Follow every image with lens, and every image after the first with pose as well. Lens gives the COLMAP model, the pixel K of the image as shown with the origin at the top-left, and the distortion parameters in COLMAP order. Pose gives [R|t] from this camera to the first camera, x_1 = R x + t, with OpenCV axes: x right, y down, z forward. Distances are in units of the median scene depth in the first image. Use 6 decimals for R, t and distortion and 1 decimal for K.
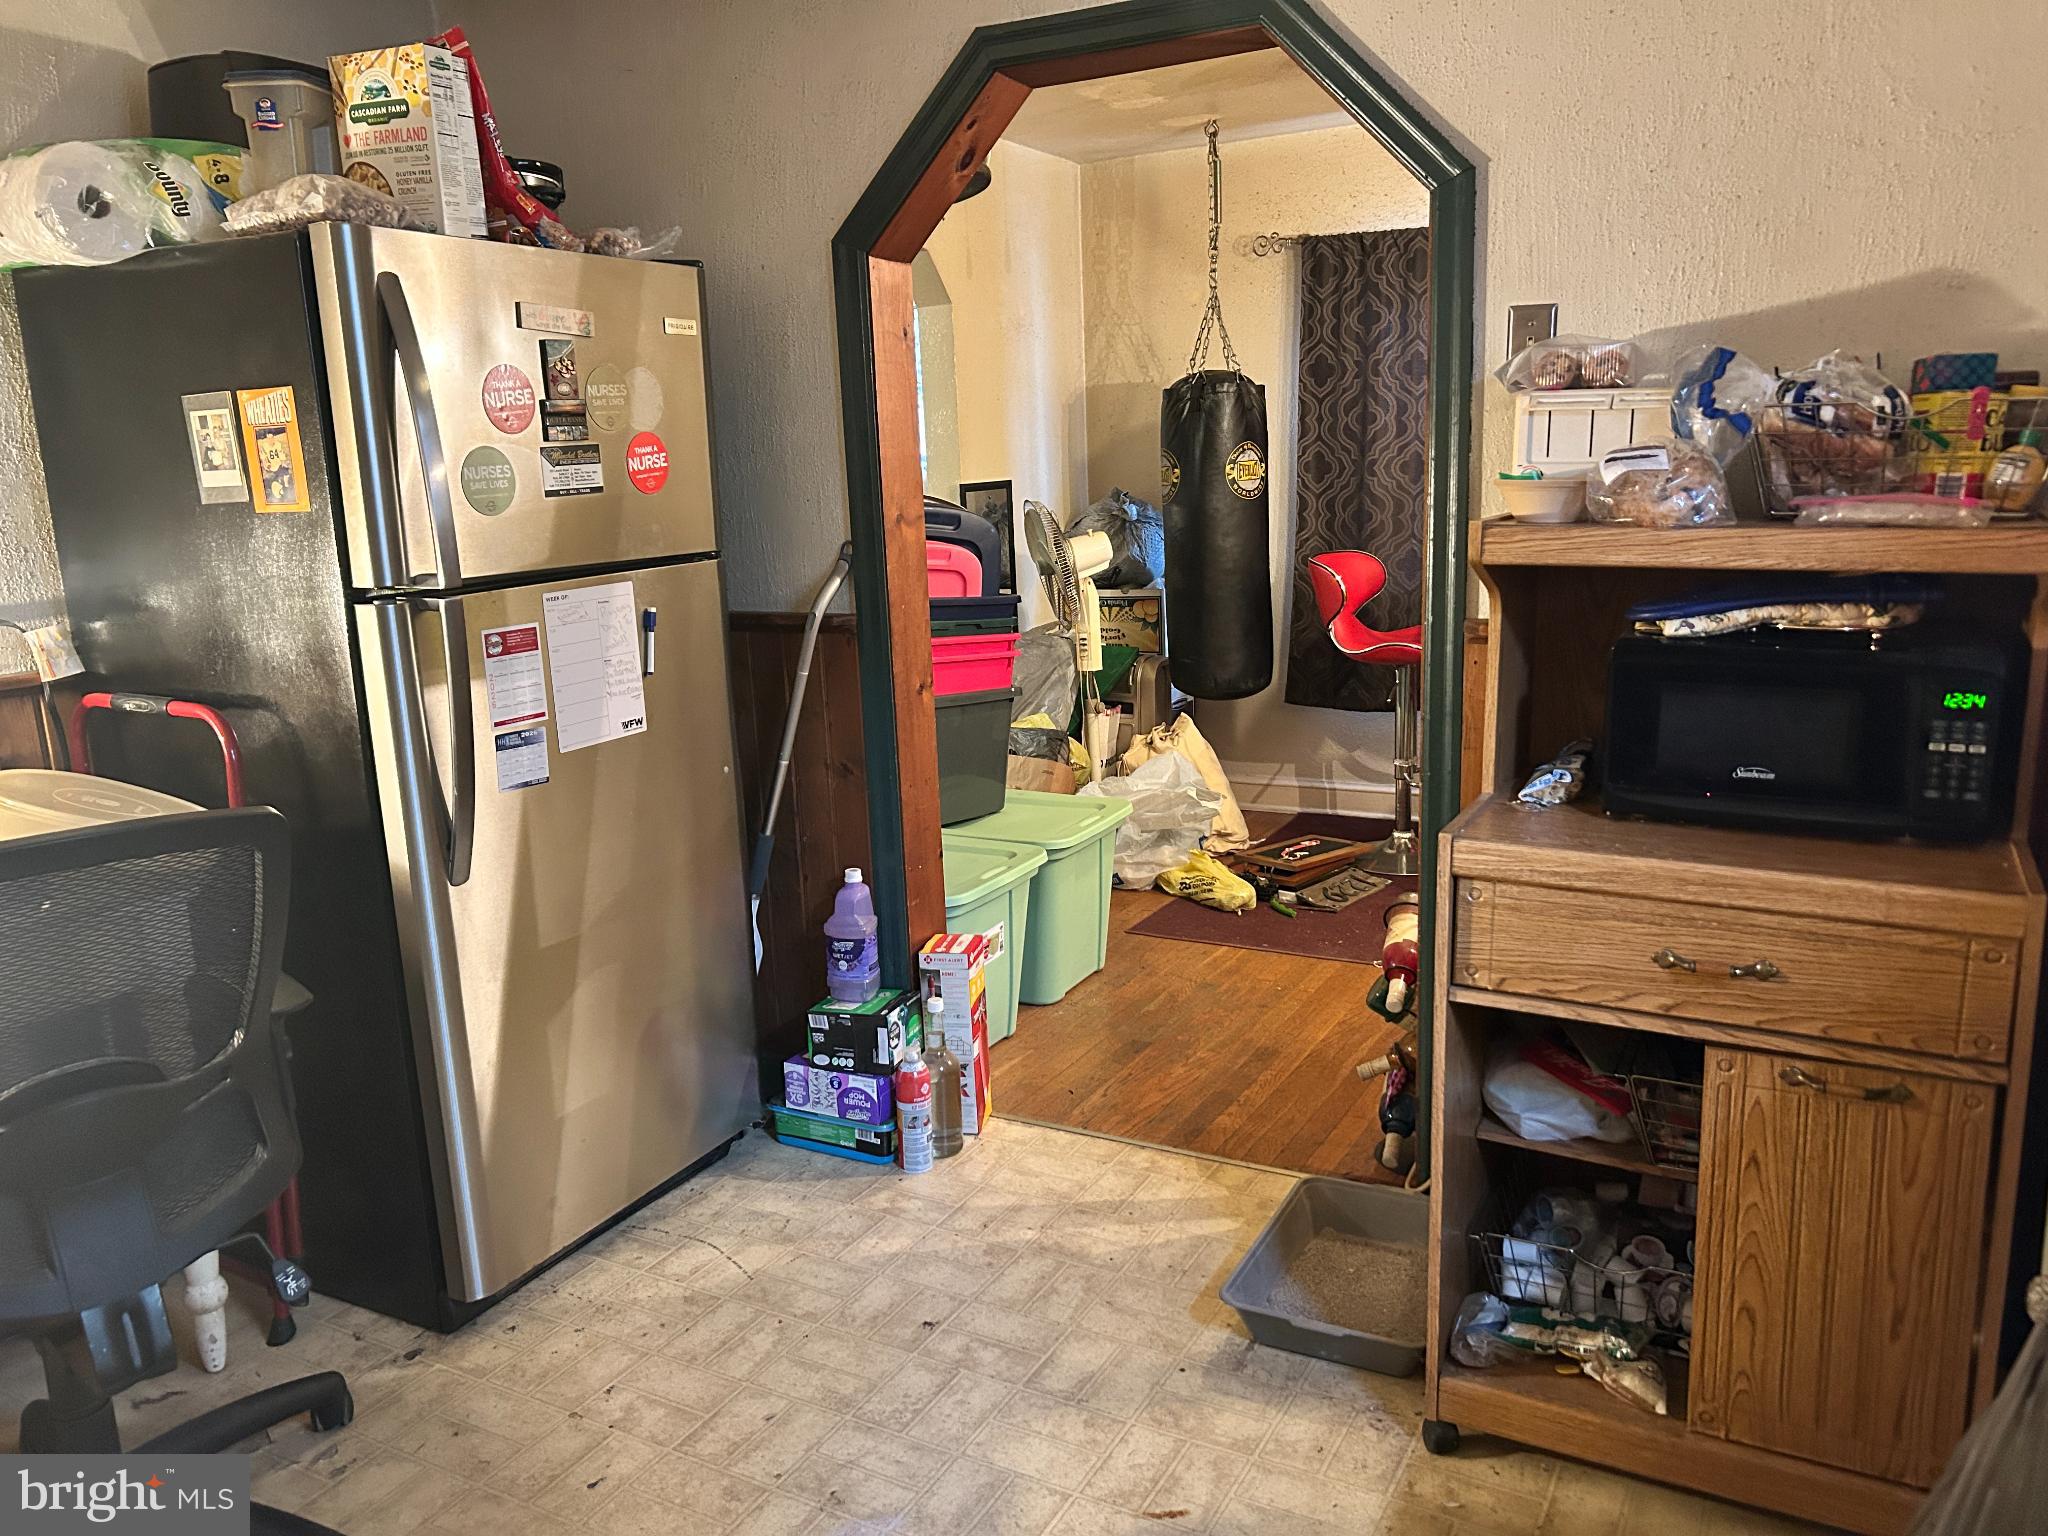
lens RADIAL K [[1556.4, 0, 1032.4], [0, 1556.4, 783.2], [0, 0, 1]] dist [0.067402, -0.076355]
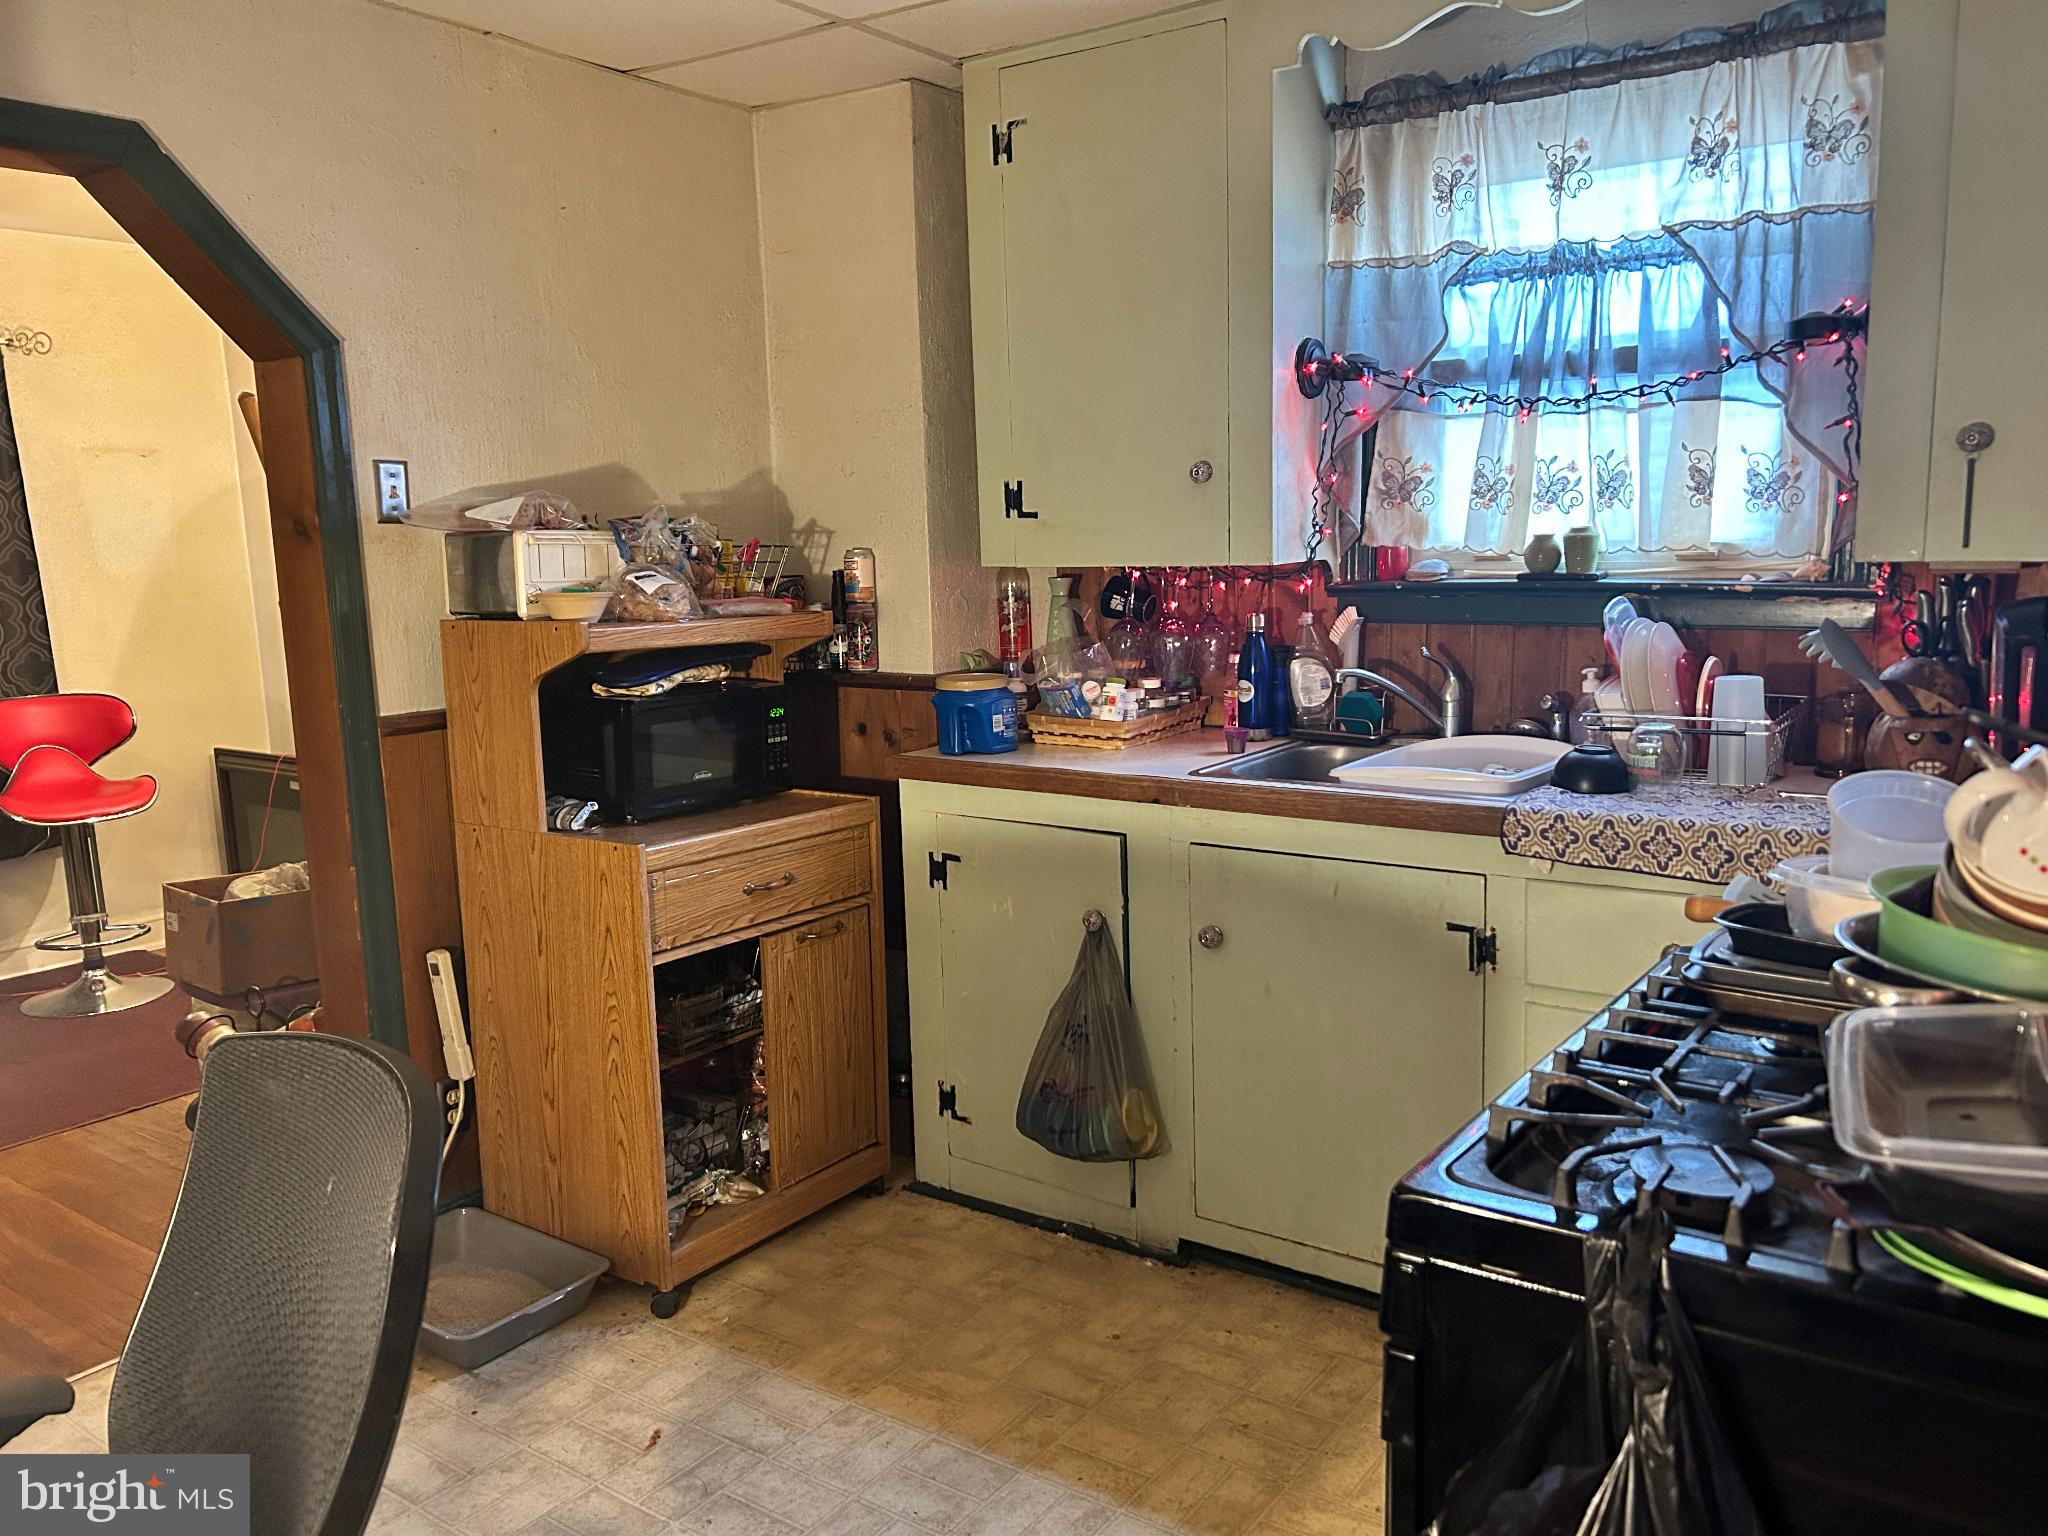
lens RADIAL K [[1556.4, 0, 1032.4], [0, 1556.4, 783.2], [0, 0, 1]] dist [0.067402, -0.076355]
pose [[0.117758, -0.126539, 0.984947, -1.050885], [0.227565, 0.968893, 0.097270, -0.075766], [-0.966616, 0.212685, 0.142891, 0.463573]]
